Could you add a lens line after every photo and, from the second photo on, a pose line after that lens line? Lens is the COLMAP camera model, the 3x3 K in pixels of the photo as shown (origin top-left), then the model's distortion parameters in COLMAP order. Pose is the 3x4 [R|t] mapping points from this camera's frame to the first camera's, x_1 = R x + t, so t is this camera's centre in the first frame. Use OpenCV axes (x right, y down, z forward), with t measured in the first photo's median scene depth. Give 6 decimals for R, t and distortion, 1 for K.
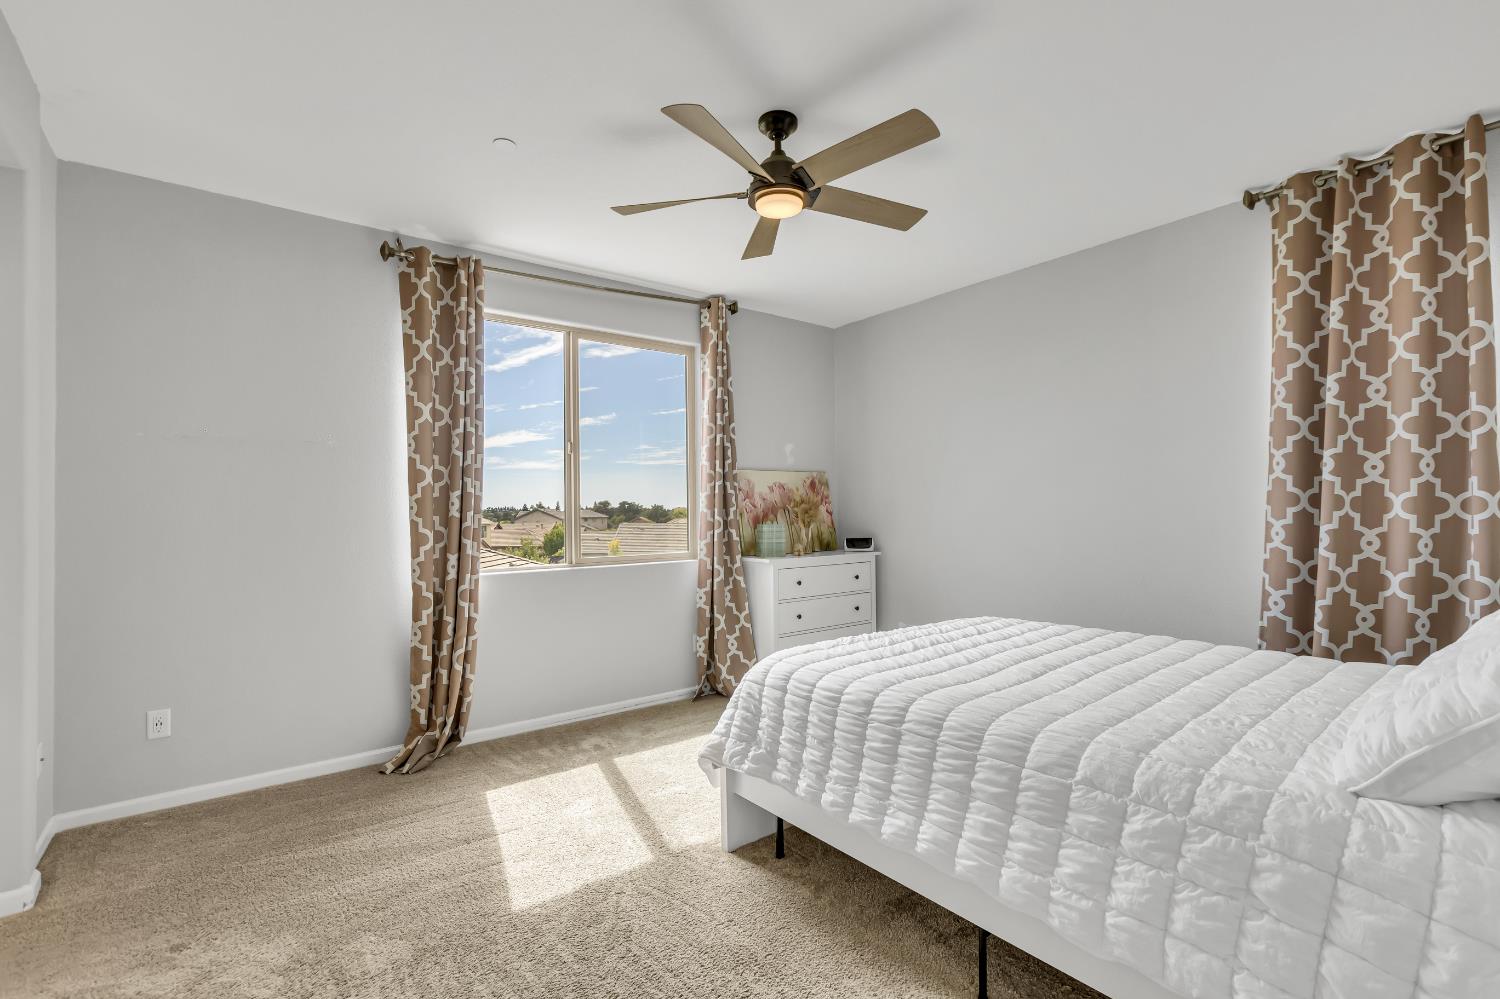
lens RADIAL K [[664.5, 0, 756.4], [0, 664.5, 502.3], [0, 0, 1]] dist [0.000169, -0.000523]
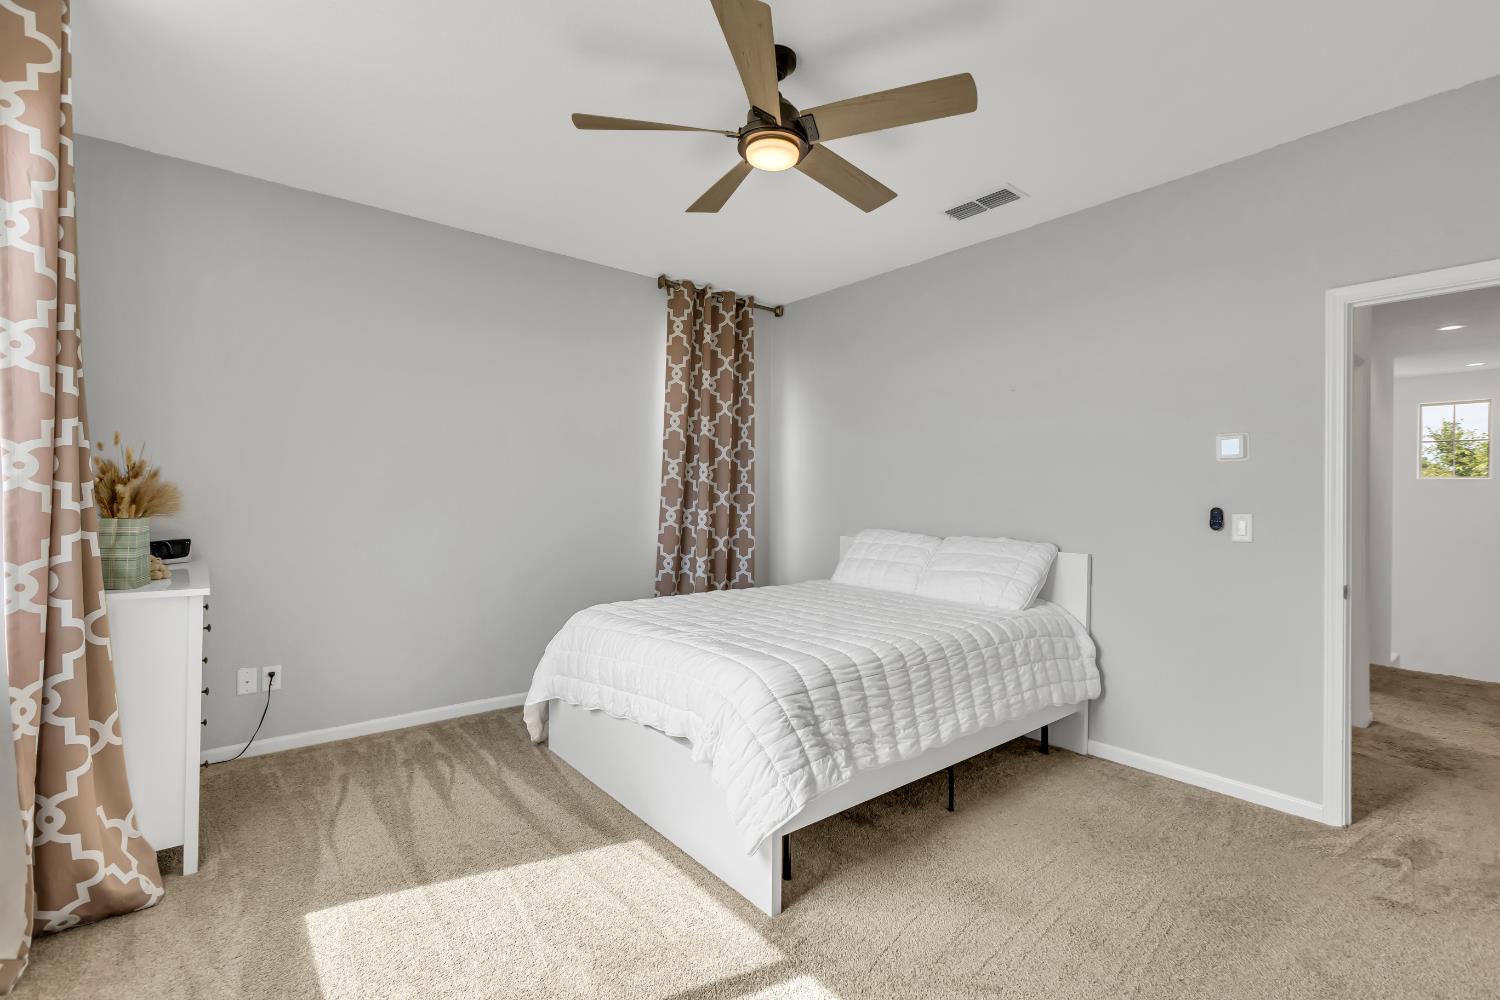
lens RADIAL K [[655.5, 0, 753.4], [0, 655.5, 497.8], [0, 0, 1]] dist [-0.001204, -0.000544]
pose [[-0.003417, 0.010257, 0.999942, -0.642083], [-0.023850, 0.999662, -0.010336, 0.016353], [-0.999710, -0.023884, -0.003171, 0.783865]]
